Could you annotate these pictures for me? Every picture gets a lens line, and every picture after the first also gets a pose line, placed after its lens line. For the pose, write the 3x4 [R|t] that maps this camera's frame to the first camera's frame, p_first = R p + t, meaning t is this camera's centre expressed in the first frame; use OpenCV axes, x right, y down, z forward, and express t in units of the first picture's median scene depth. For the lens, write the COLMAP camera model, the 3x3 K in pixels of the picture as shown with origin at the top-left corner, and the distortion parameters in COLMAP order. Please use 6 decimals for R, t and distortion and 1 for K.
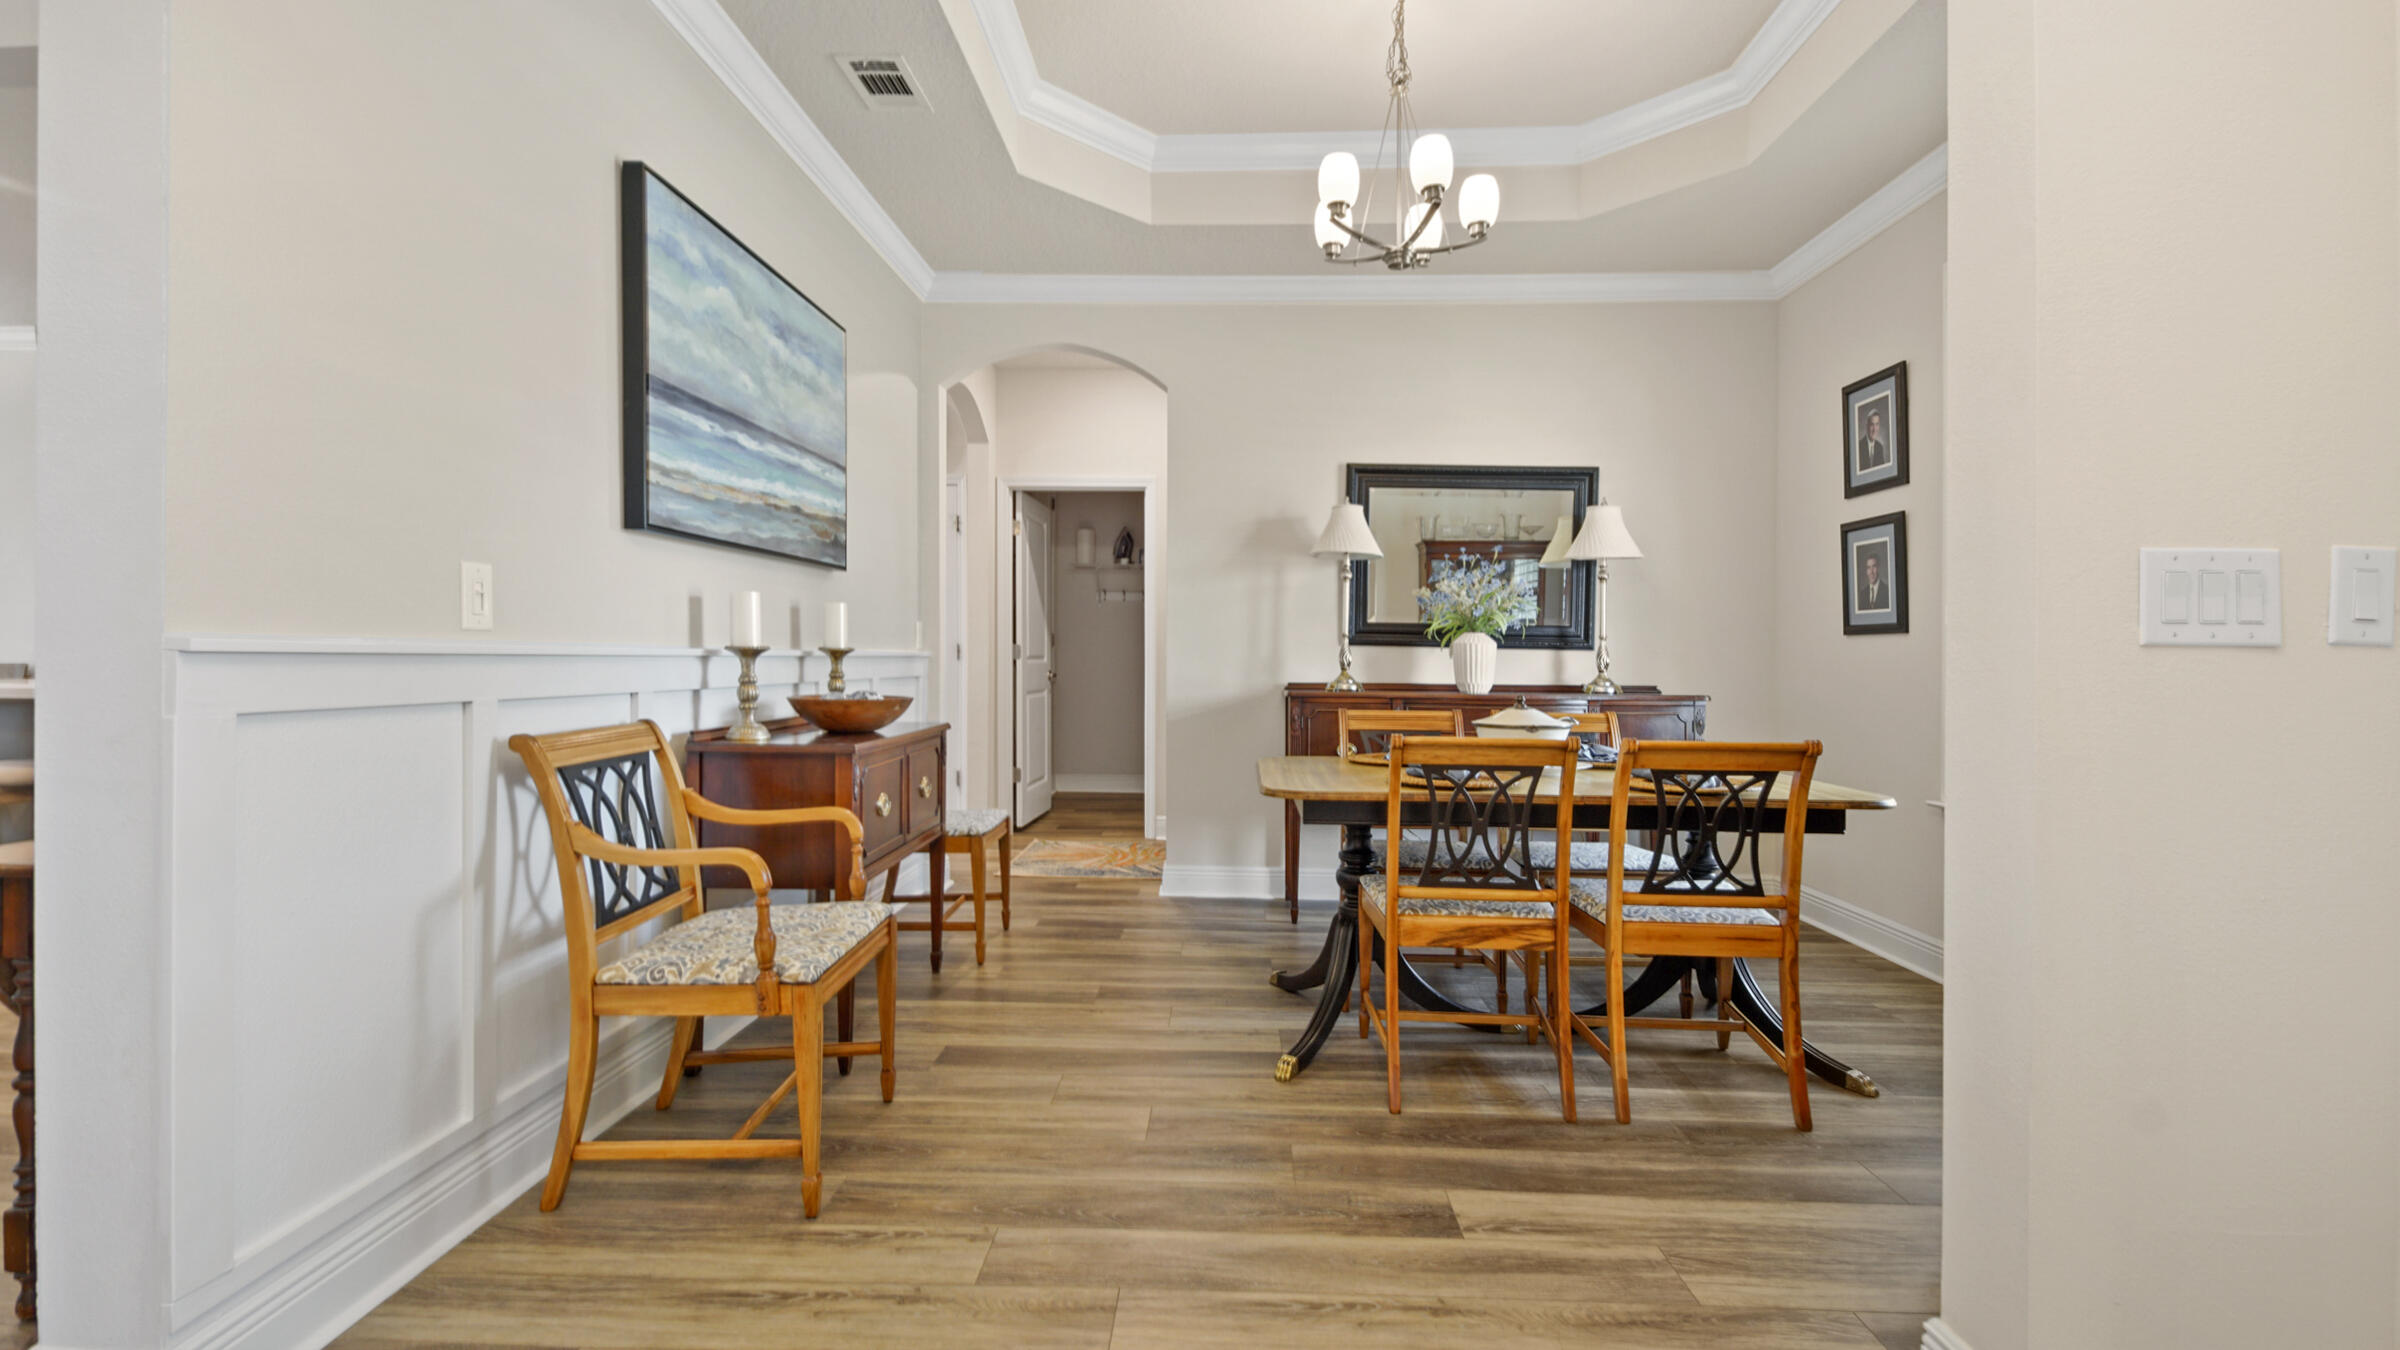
lens RADIAL K [[1065.1, 0, 1186.0], [0, 1065.1, 677.1], [0, 0, 1]] dist [0.035043, -0.022315]
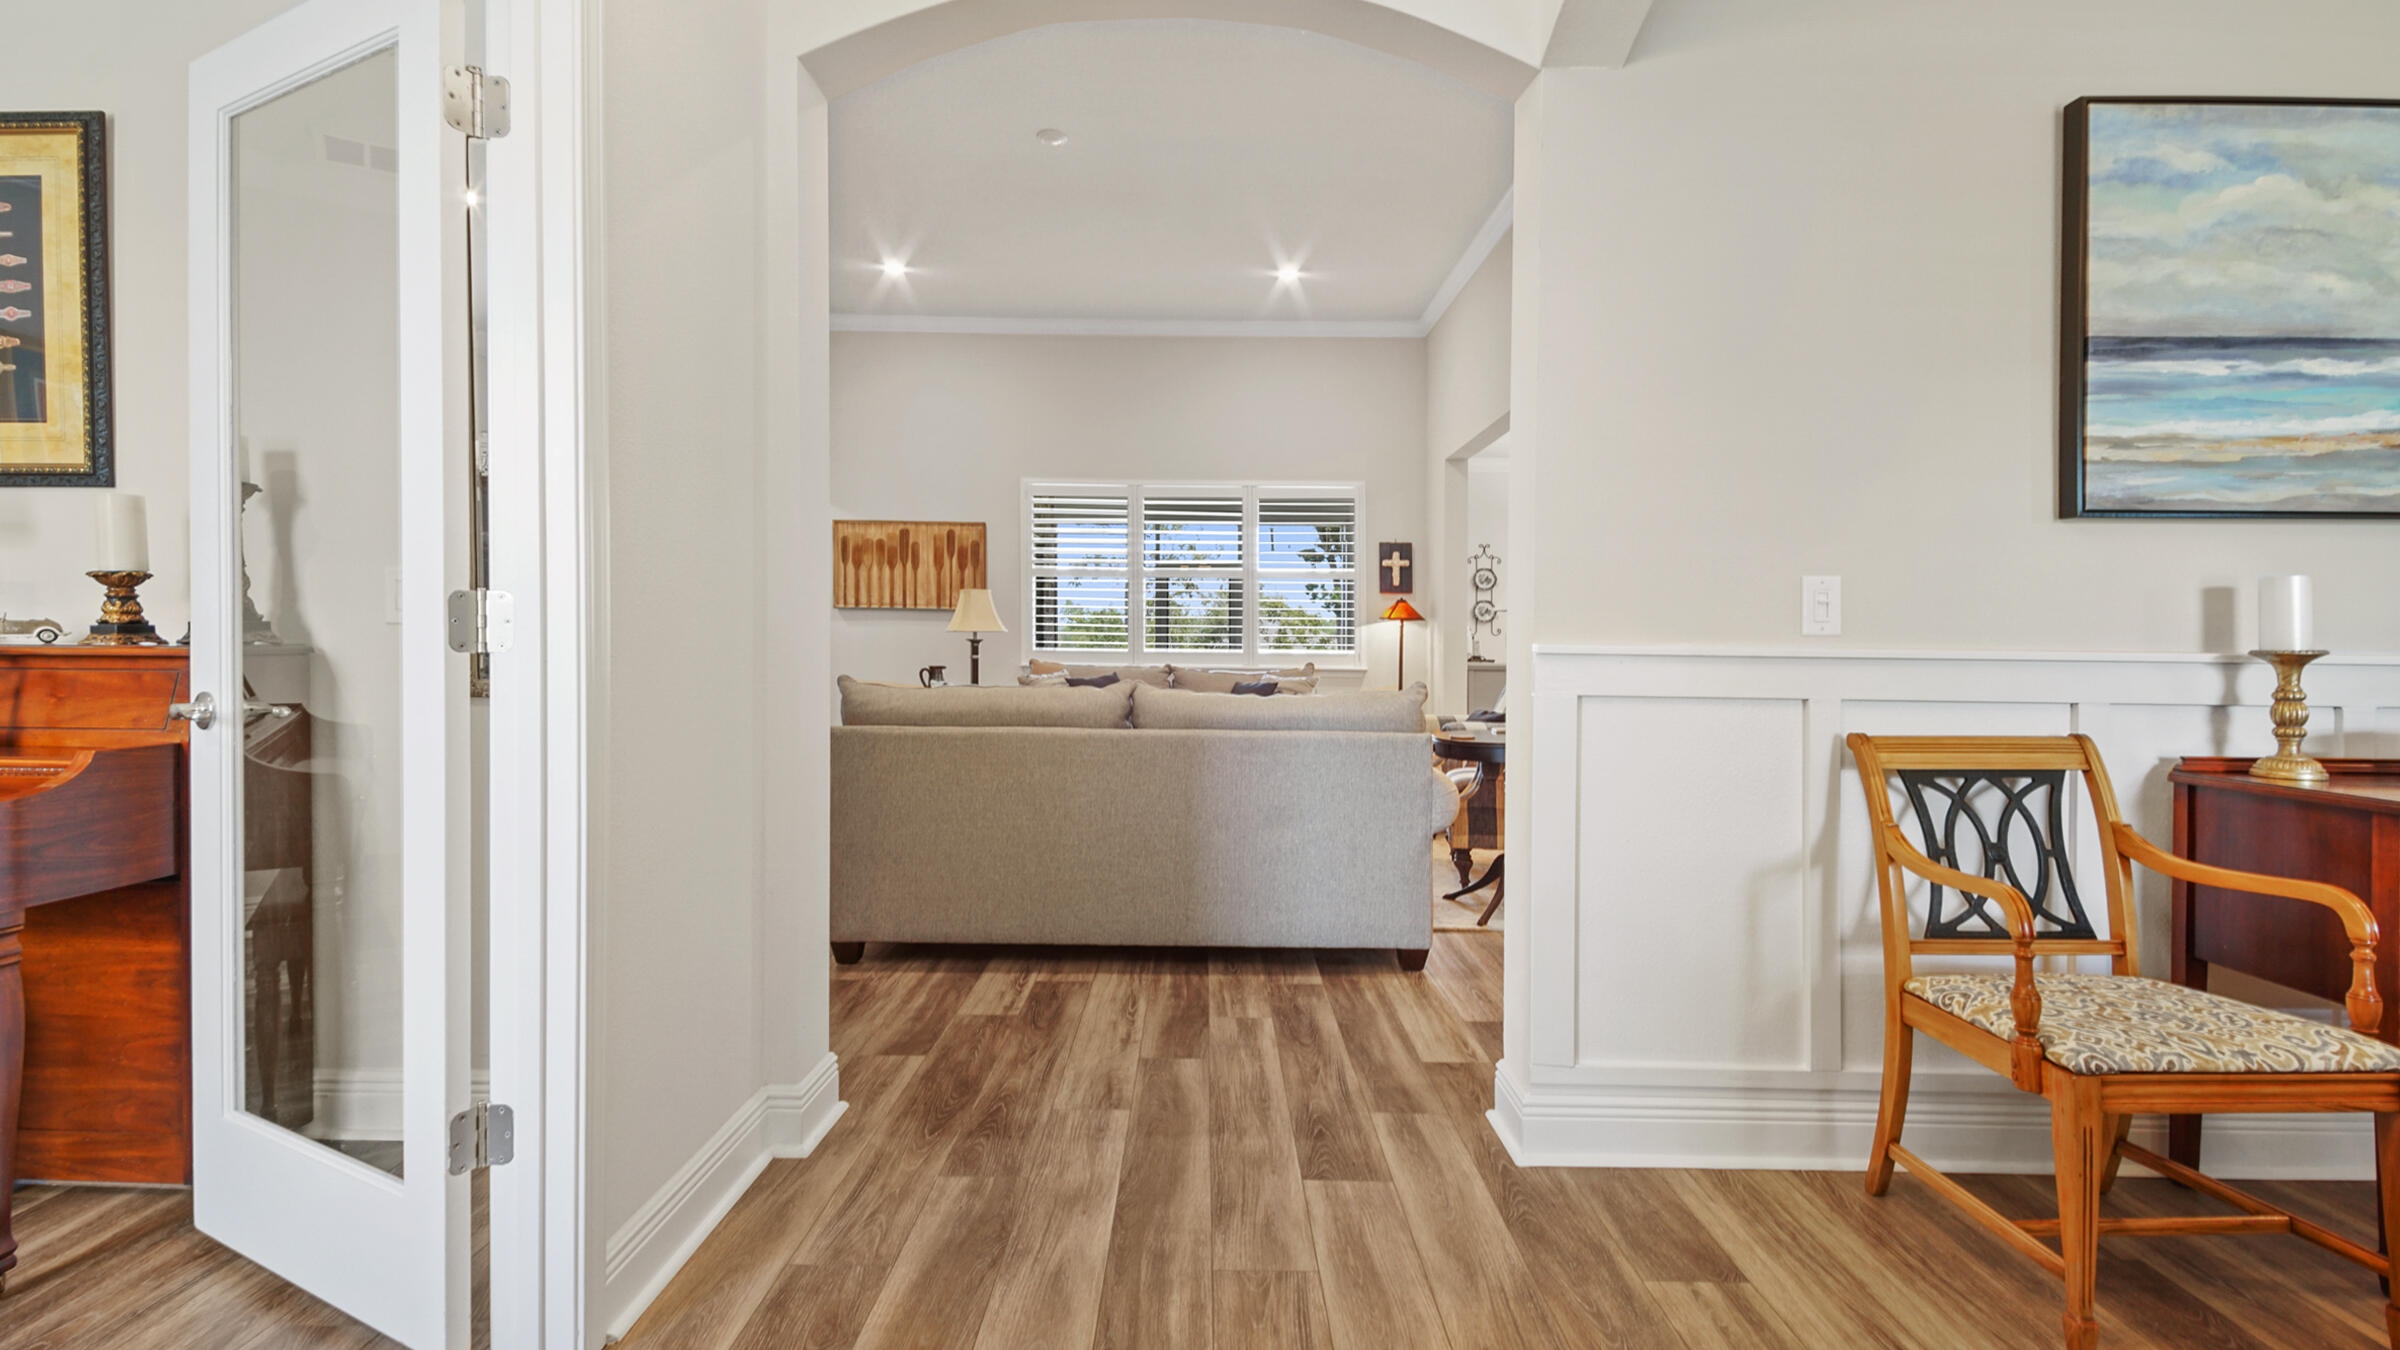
lens RADIAL K [[1034.5, 0, 1203.6], [0, 1034.5, 687.7], [0, 0, 1]] dist [0.033337, -0.018419]
pose [[0.044997, 0.034506, -0.998391, 0.321886], [-0.029986, 0.999000, 0.033175, -0.005319], [0.998537, 0.028445, 0.045986, 0.256558]]
